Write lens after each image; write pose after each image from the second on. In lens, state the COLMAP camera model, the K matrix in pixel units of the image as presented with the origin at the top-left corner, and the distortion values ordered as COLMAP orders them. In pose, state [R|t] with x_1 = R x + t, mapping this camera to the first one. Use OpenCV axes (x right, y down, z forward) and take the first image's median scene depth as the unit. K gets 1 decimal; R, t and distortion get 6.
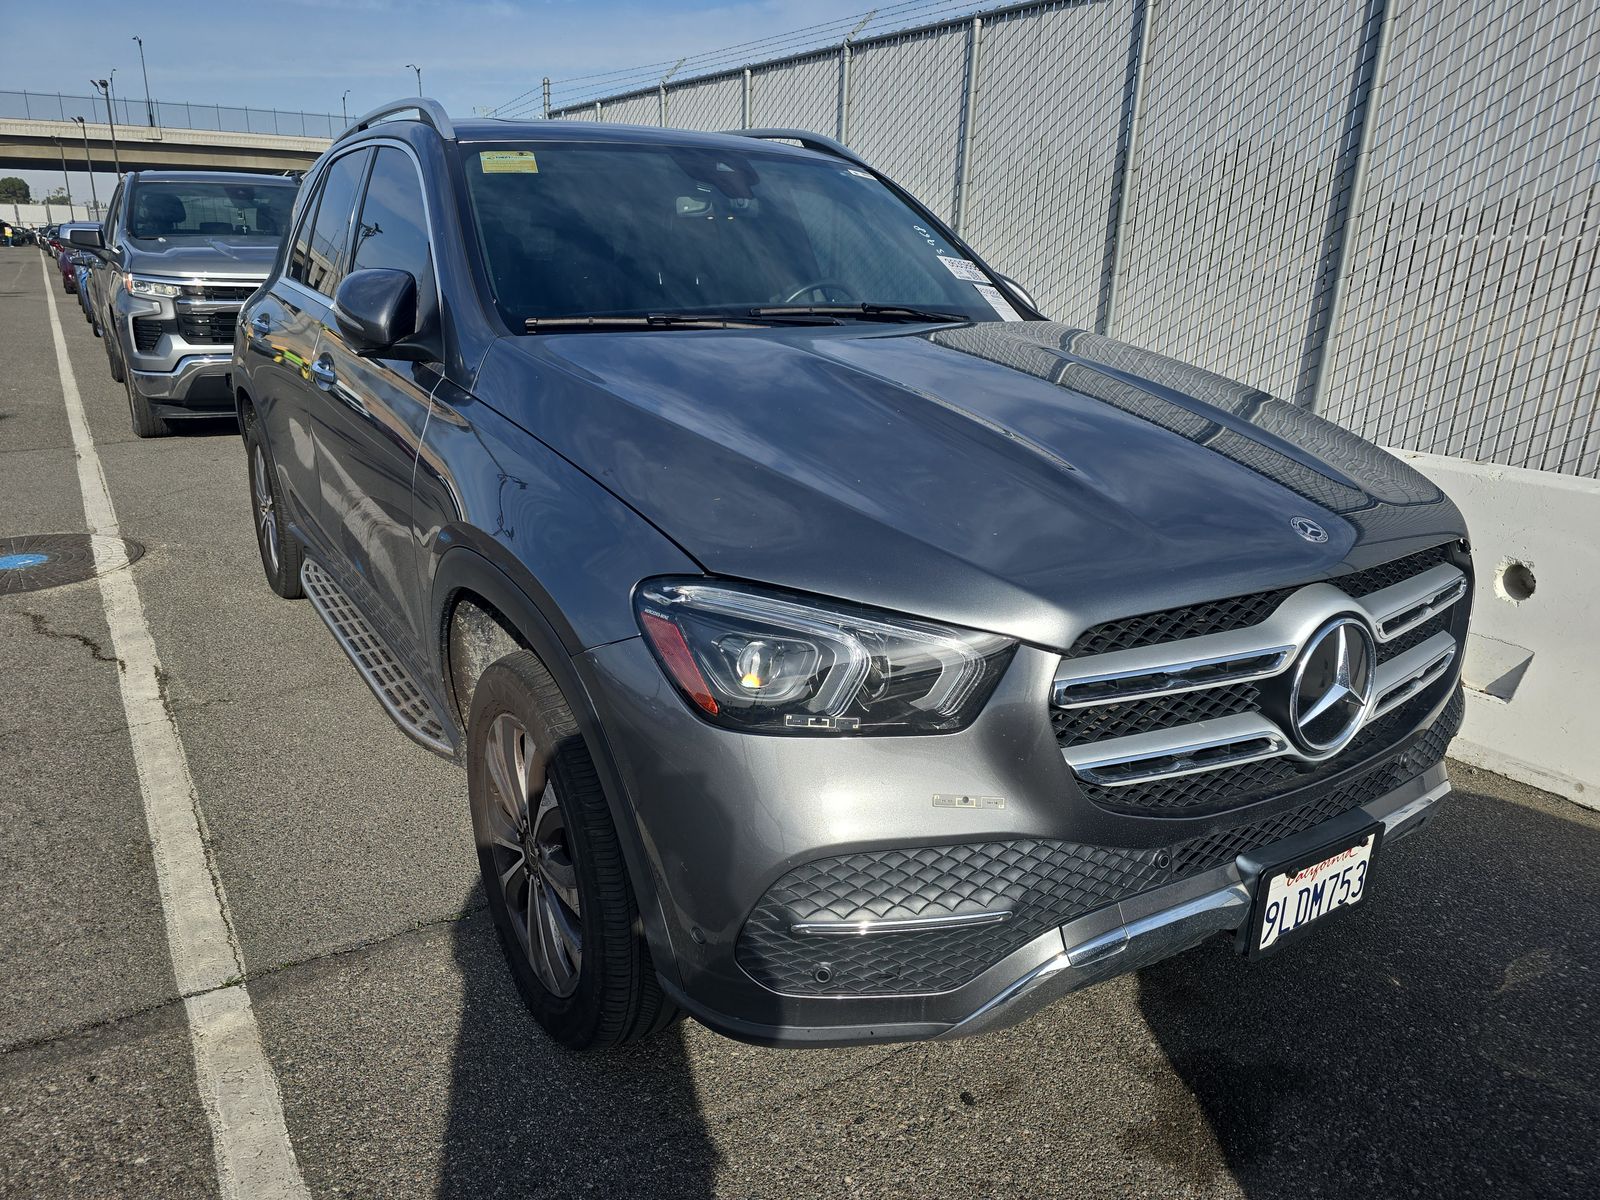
lens RADIAL K [[1143.7, 0, 800.0], [0, 1143.7, 600.0], [0, 0, 1]] dist [0.049657, -0.049115]
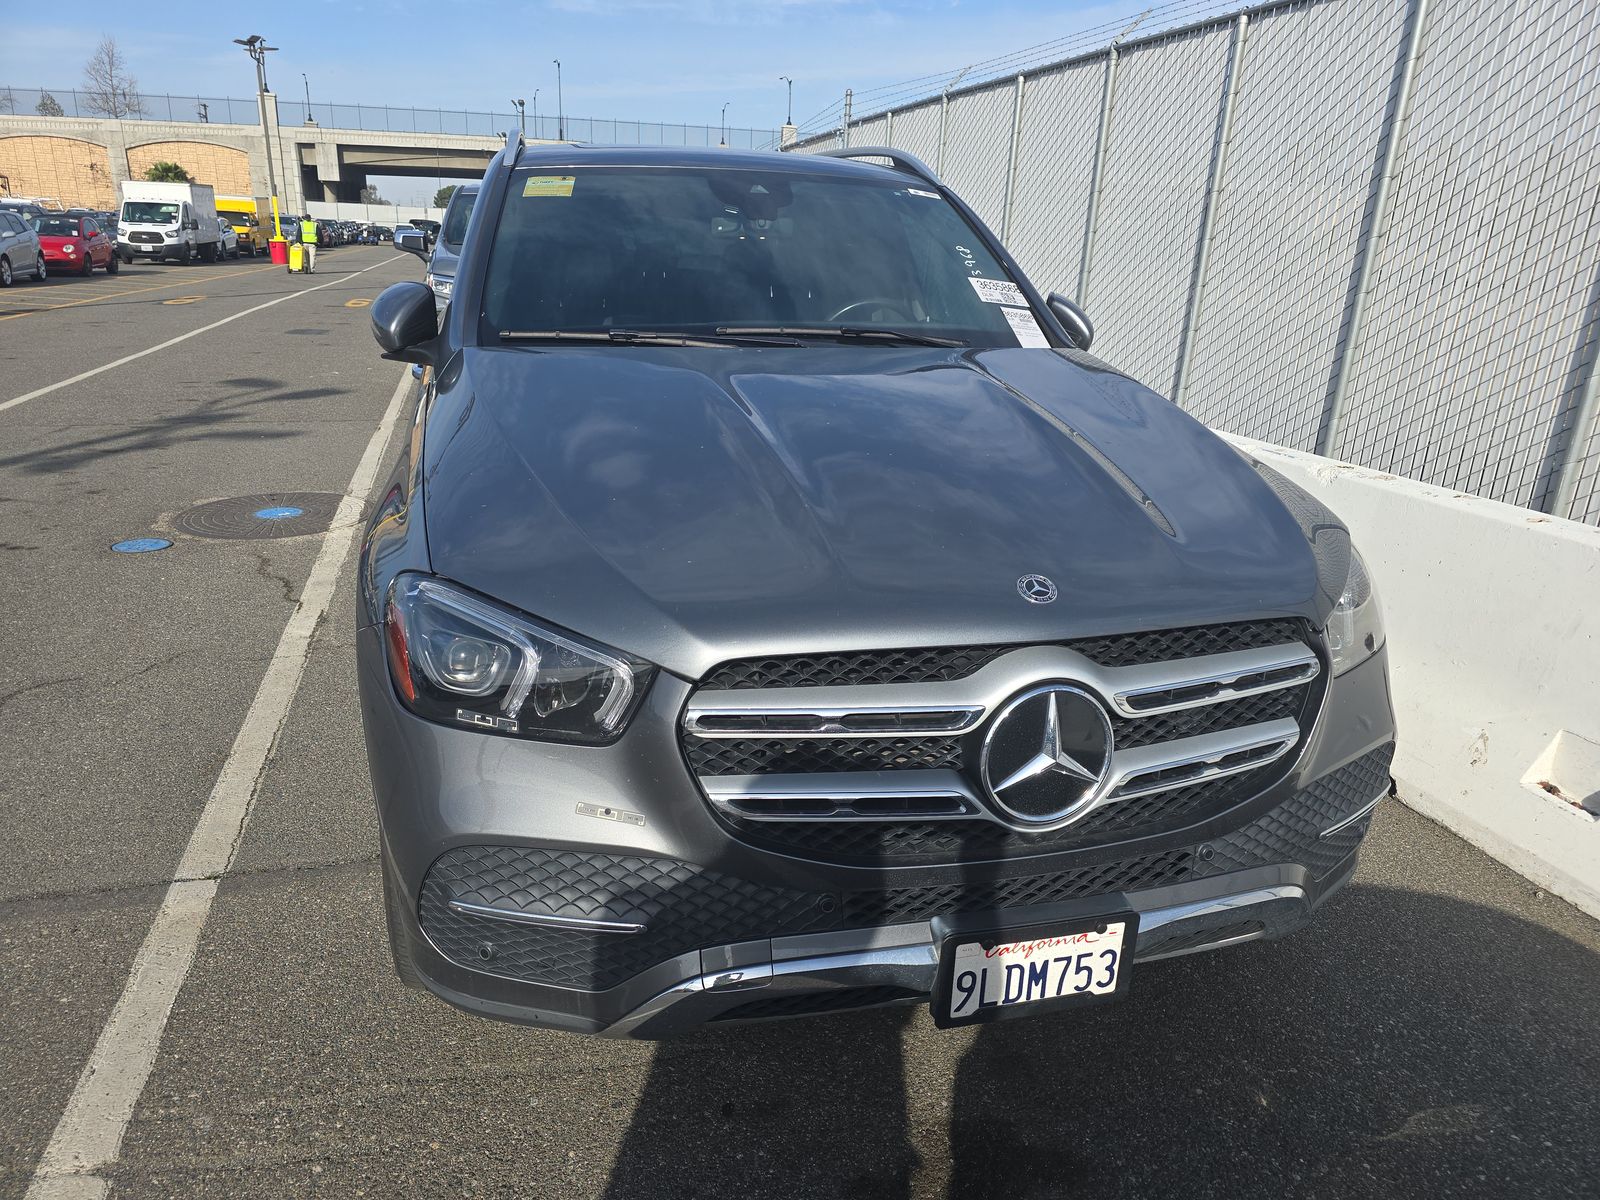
lens RADIAL K [[1142.3, 0, 837.5], [0, 1142.3, 604.1], [0, 0, 1]] dist [0.049776, -0.049540]
pose [[0.950264, 0.102849, -0.293973, 0.438662], [-0.101583, 0.994634, 0.019617, -0.038898], [0.294413, 0.011221, 0.955612, 0.041805]]
